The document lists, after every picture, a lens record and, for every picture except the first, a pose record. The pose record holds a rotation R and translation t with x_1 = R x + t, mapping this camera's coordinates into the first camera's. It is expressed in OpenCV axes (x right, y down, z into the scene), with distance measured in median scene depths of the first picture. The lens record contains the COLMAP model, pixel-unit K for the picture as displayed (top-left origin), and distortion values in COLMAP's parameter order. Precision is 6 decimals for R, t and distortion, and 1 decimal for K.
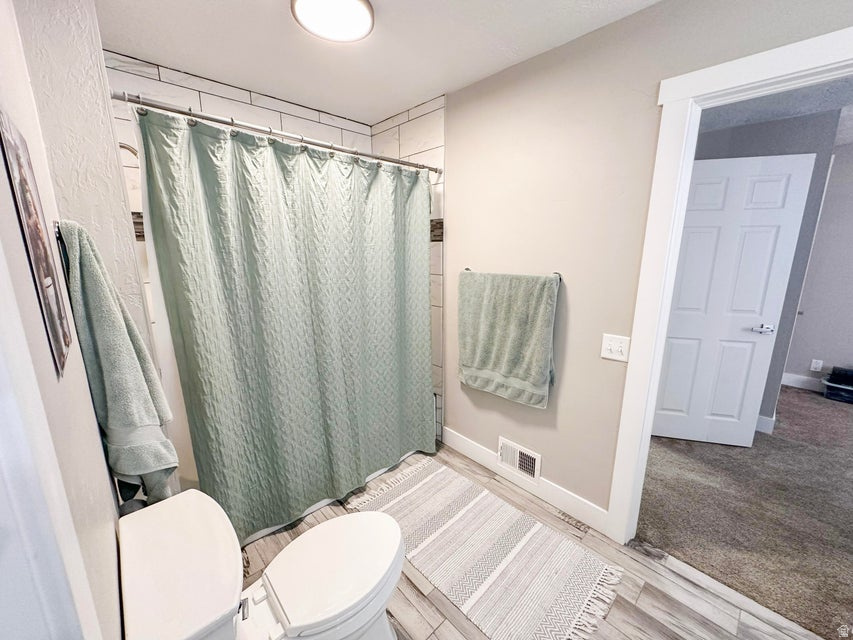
lens RADIAL K [[340.1, 0, 426.5], [0, 340.1, 320.0], [0, 0, 1]] dist [-0.001734, 0.000343]
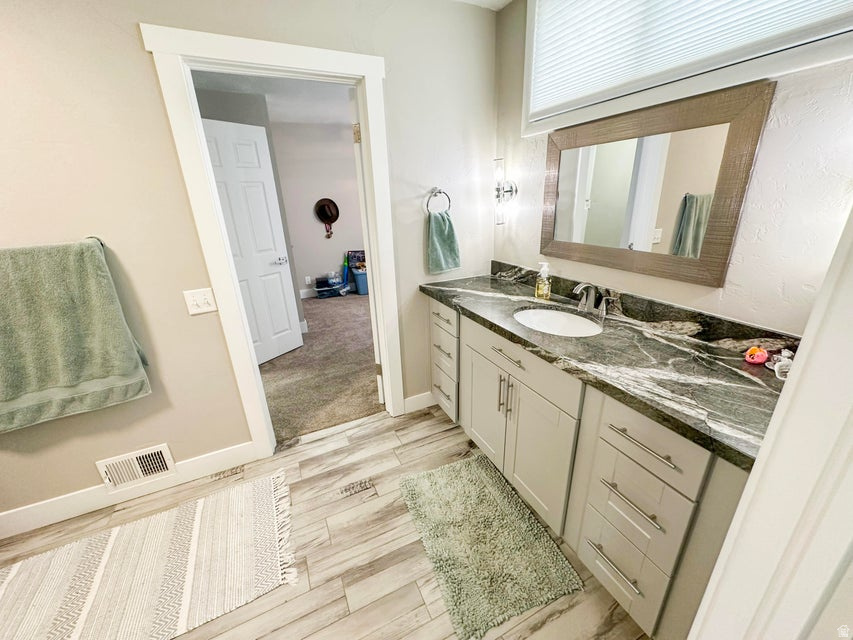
lens RADIAL K [[340.1, 0, 426.5], [0, 340.1, 320.0], [0, 0, 1]] dist [-0.001734, 0.000343]
pose [[0.303126, -0.340661, 0.889980, -0.149560], [0.234610, 0.931853, 0.276781, 0.007864], [-0.923619, 0.124899, 0.362391, -0.001809]]
